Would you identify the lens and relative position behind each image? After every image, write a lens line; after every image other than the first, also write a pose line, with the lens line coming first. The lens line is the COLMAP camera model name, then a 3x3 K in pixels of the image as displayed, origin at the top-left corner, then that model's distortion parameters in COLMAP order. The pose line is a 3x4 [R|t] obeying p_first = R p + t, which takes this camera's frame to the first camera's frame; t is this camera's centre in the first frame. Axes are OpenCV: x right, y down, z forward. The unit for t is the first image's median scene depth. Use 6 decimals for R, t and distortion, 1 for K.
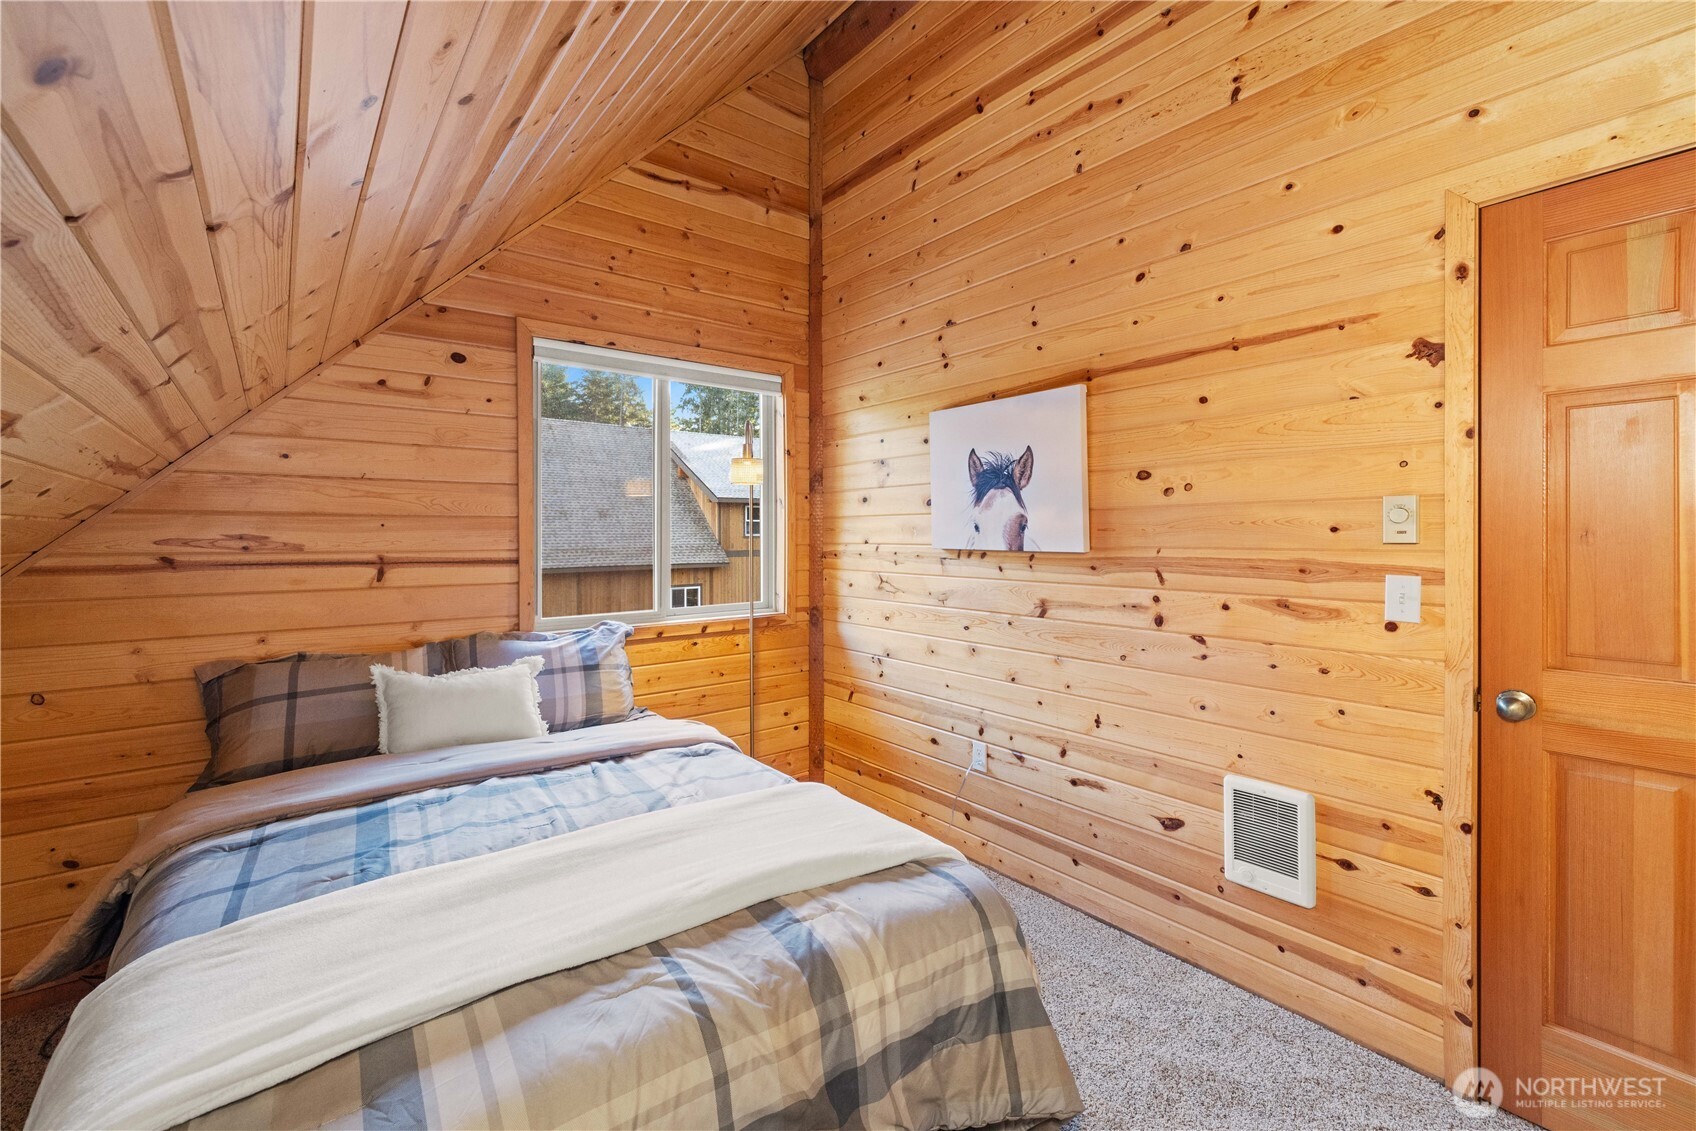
lens RADIAL K [[710.6, 0, 846.0], [0, 710.6, 533.7], [0, 0, 1]] dist [-0.001605, 0.000239]
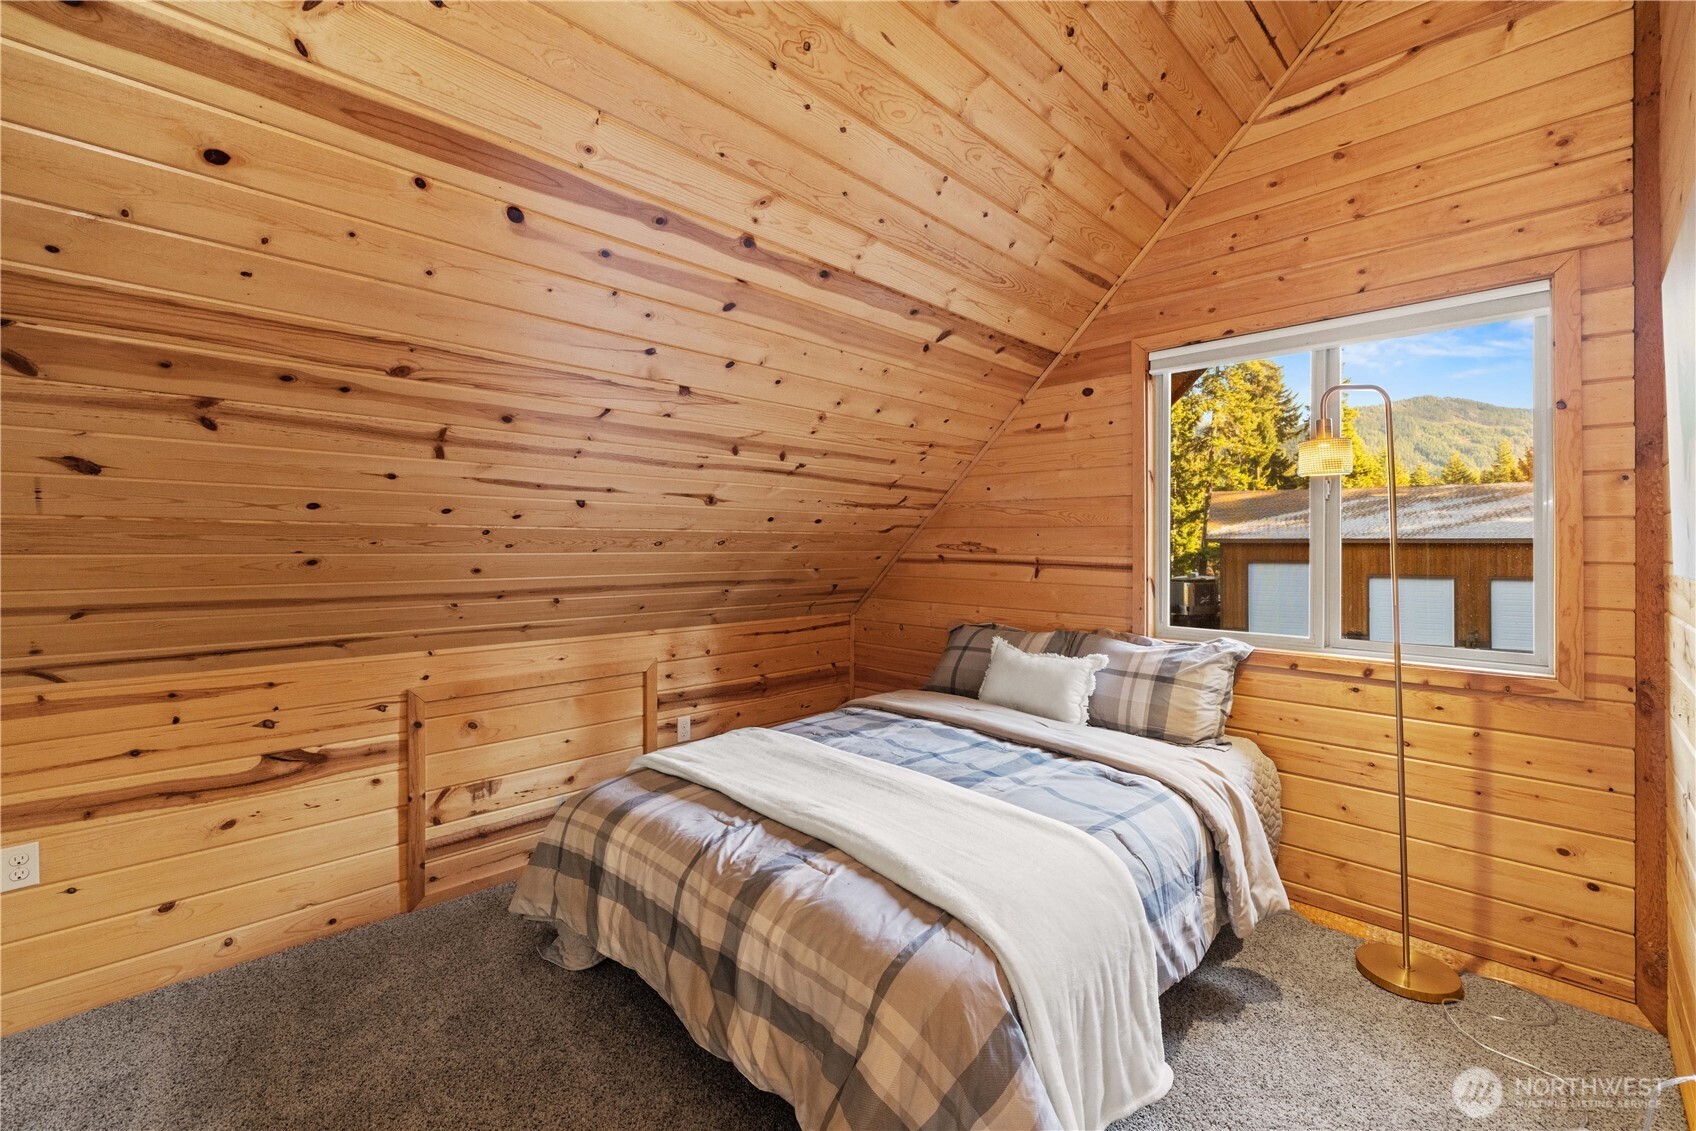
lens RADIAL K [[710.6, 0, 840.2], [0, 710.6, 531.6], [0, 0, 1]] dist [-0.001605, 0.000239]
pose [[0.120025, -0.013316, -0.992682, 0.638968], [-0.004885, 0.999890, -0.014003, 0.002245], [0.992759, 0.006530, 0.119947, 0.509070]]
